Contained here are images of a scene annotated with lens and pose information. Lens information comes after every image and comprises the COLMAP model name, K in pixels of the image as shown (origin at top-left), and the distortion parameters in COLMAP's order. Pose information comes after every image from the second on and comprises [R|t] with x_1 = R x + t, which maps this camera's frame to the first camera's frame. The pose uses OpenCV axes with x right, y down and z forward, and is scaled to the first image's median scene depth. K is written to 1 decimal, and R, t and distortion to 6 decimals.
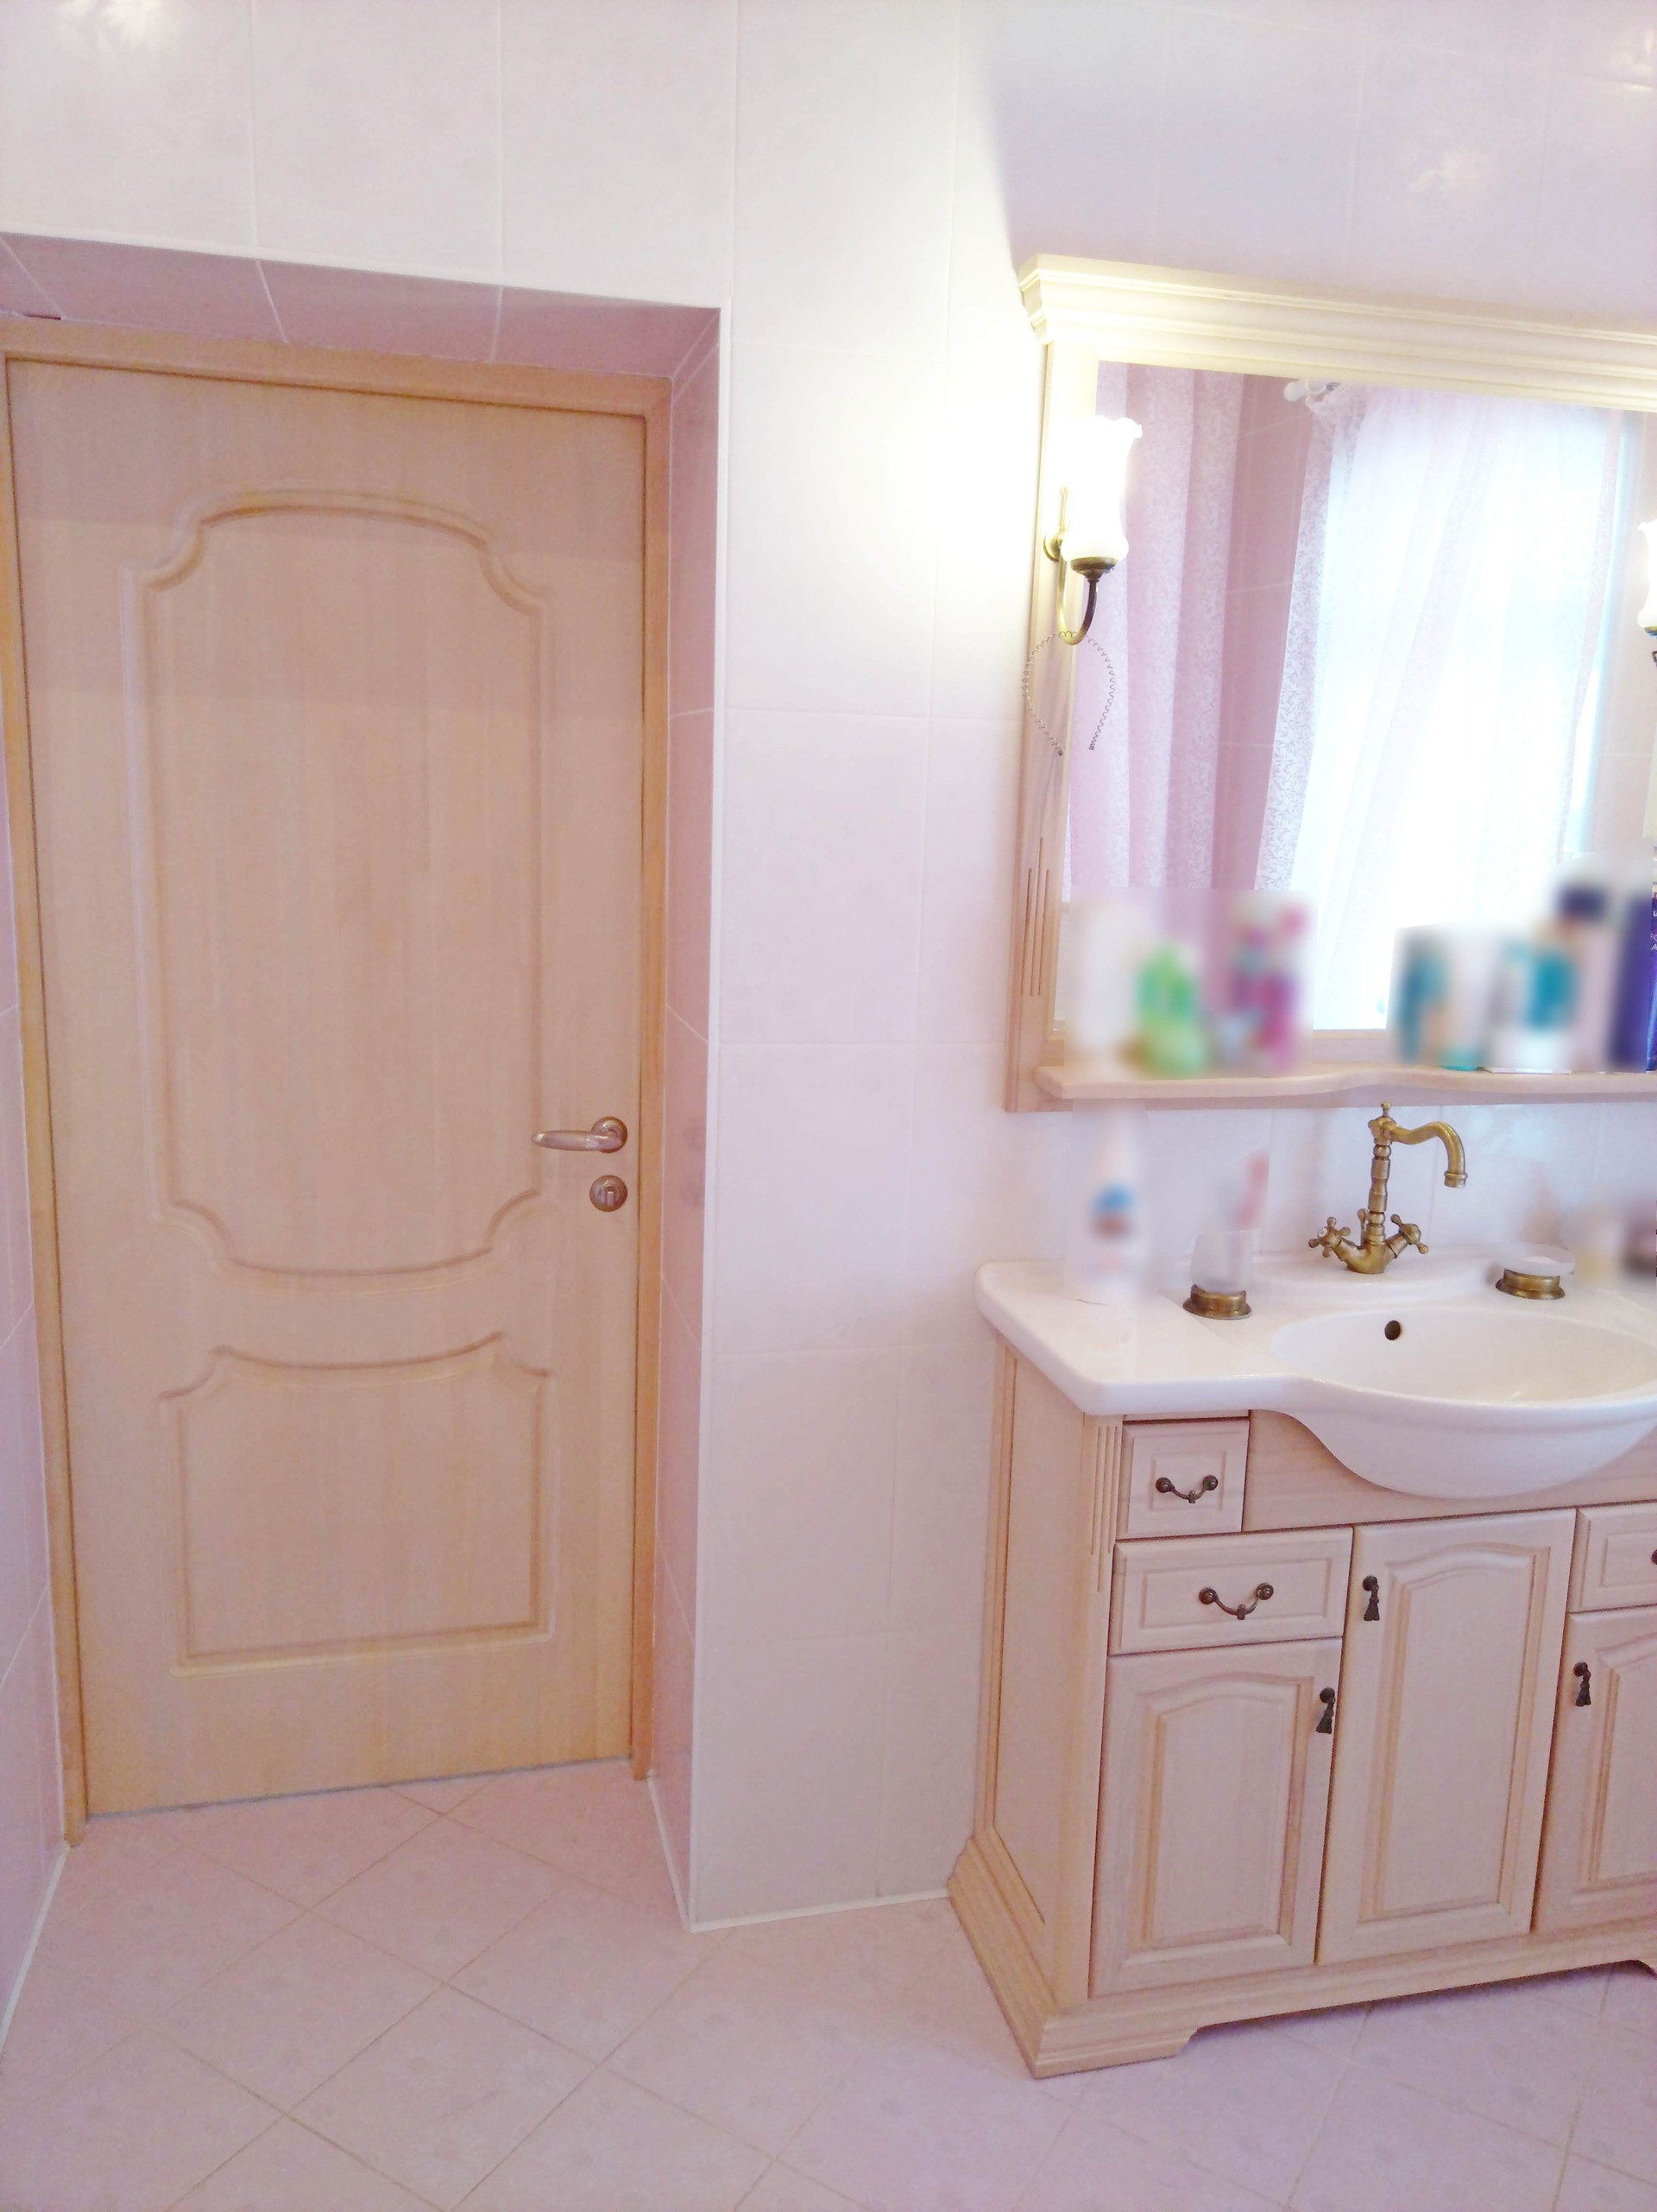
lens RADIAL K [[1669.8, 0, 832.7], [0, 1669.8, 1104.5], [0, 0, 1]] dist [0.064641, -0.016417]
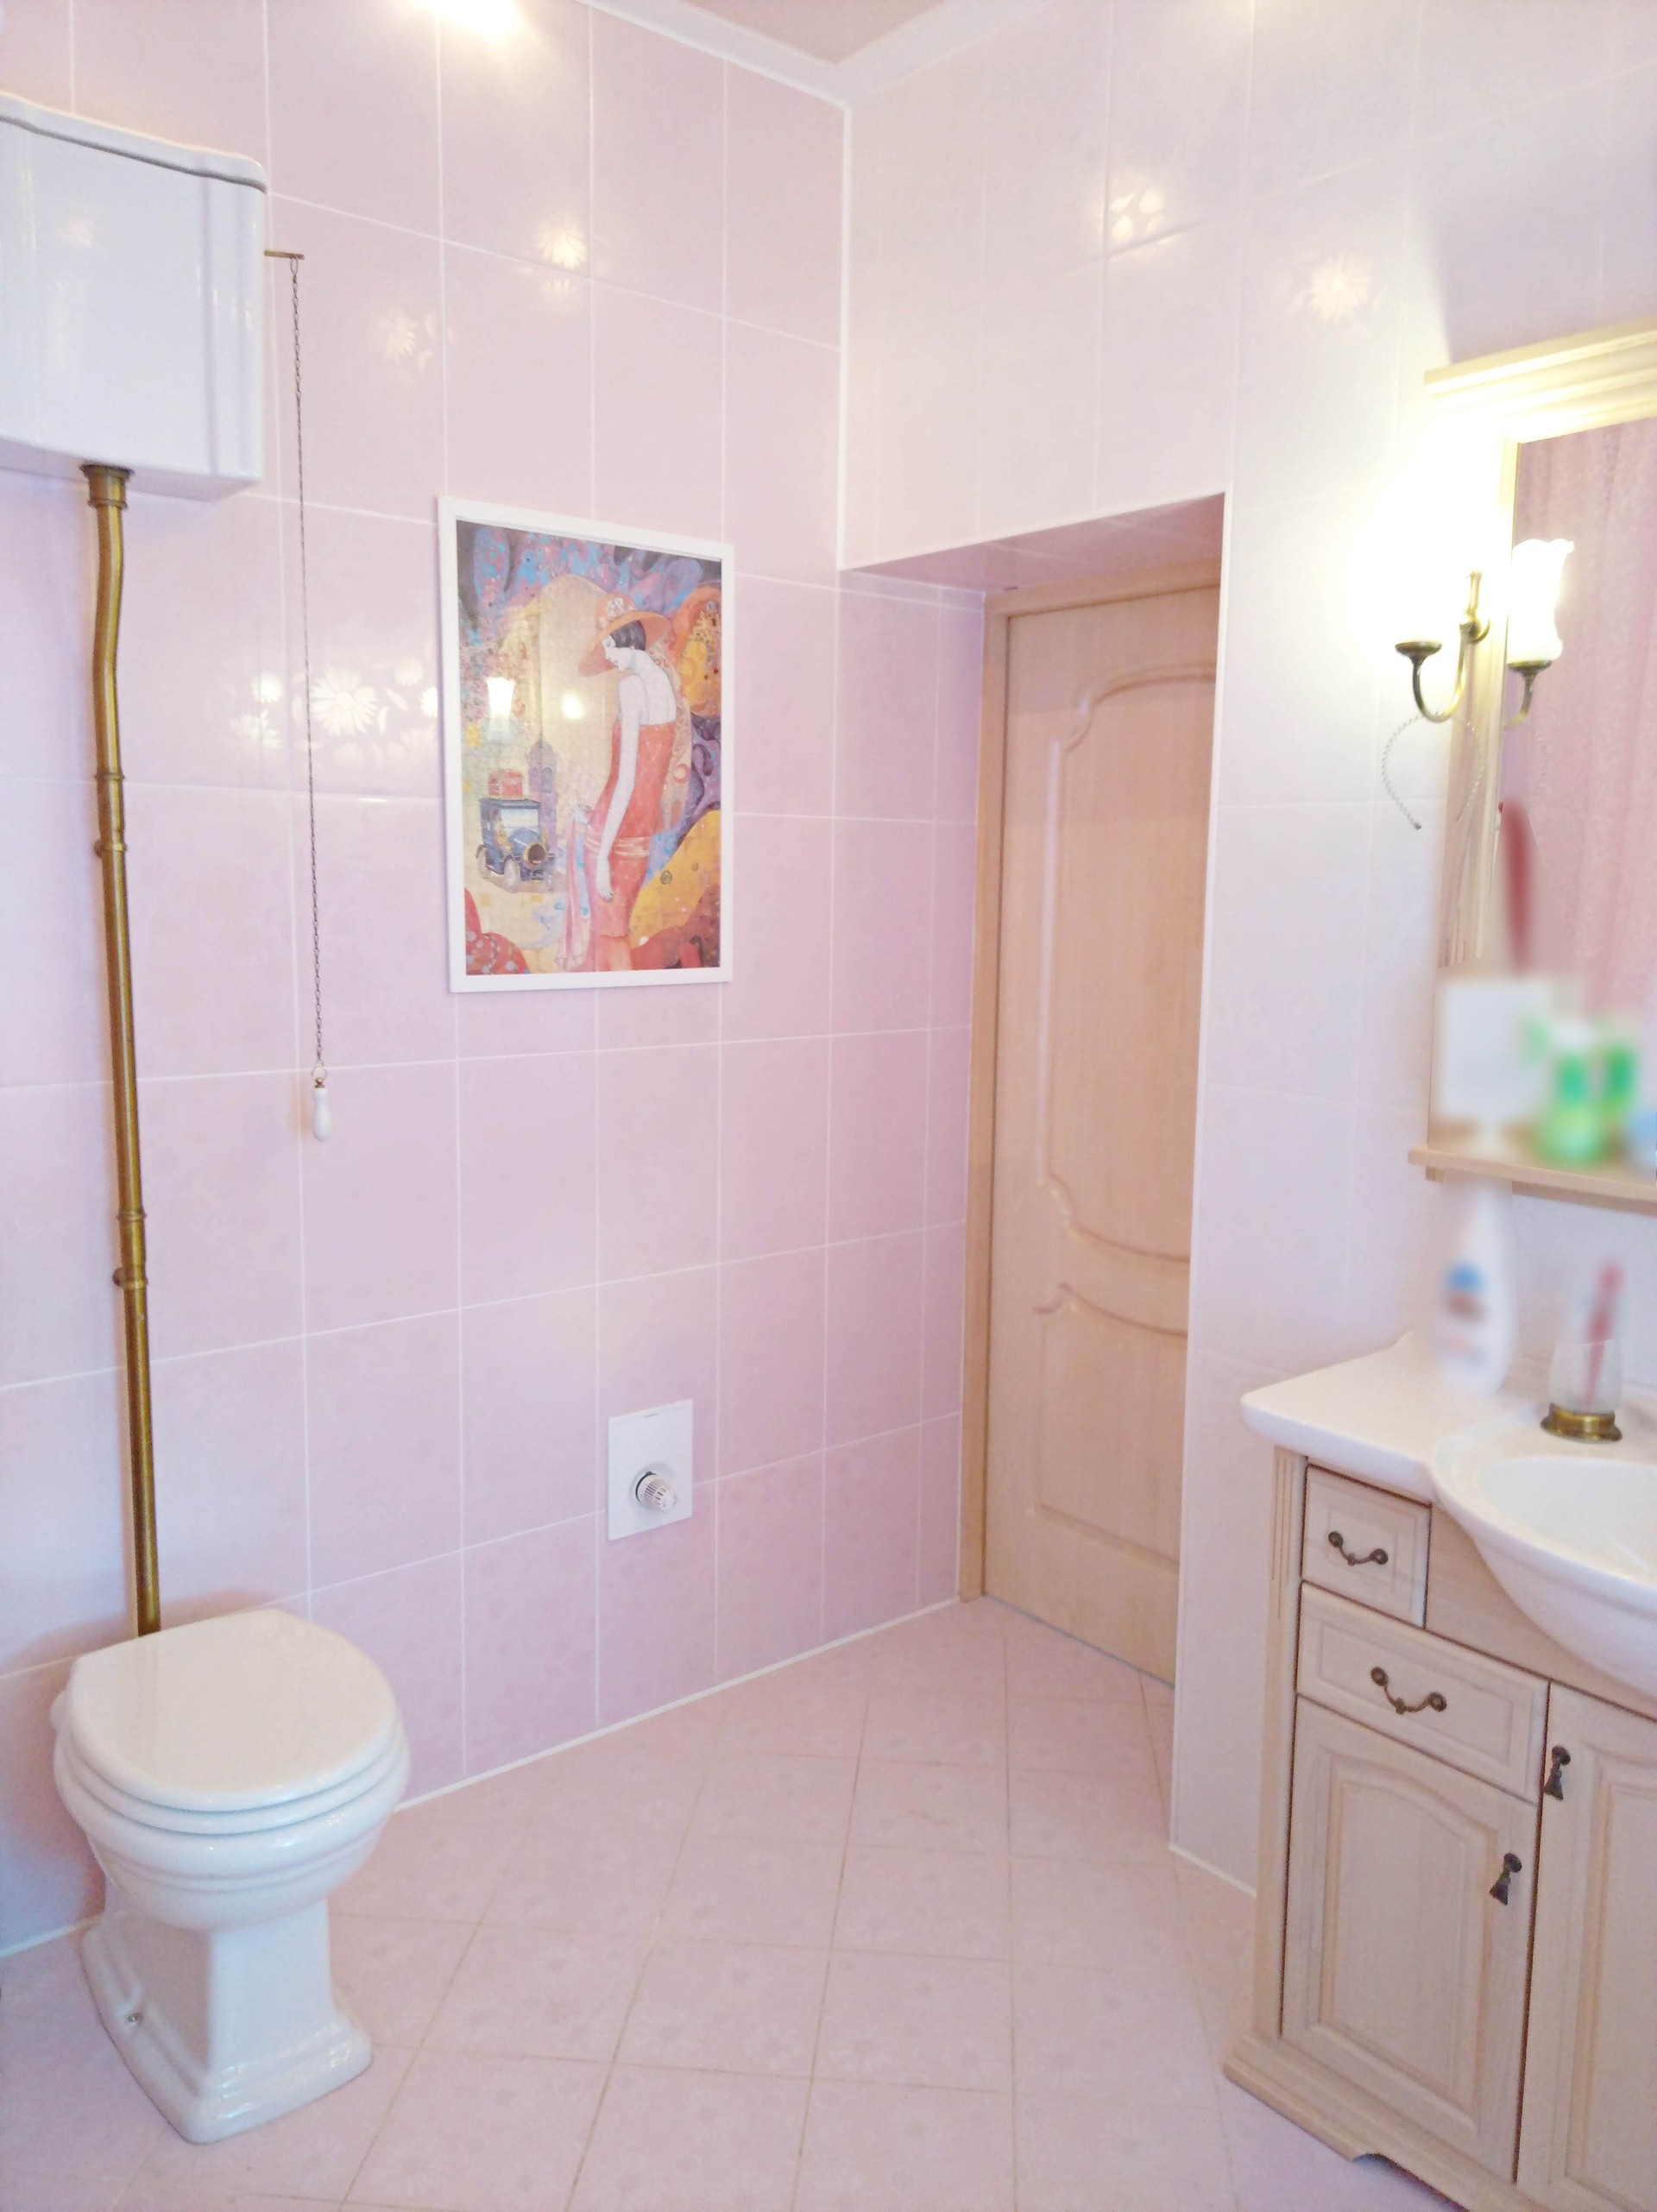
lens RADIAL K [[1669.8, 0, 829.6], [0, 1669.8, 1104.4], [0, 0, 1]] dist [0.064641, -0.016417]
pose [[0.436651, 0.097806, -0.894298, 0.902008], [-0.167363, 0.985551, 0.026070, -0.006621], [0.883926, 0.138289, 0.446711, 0.228935]]
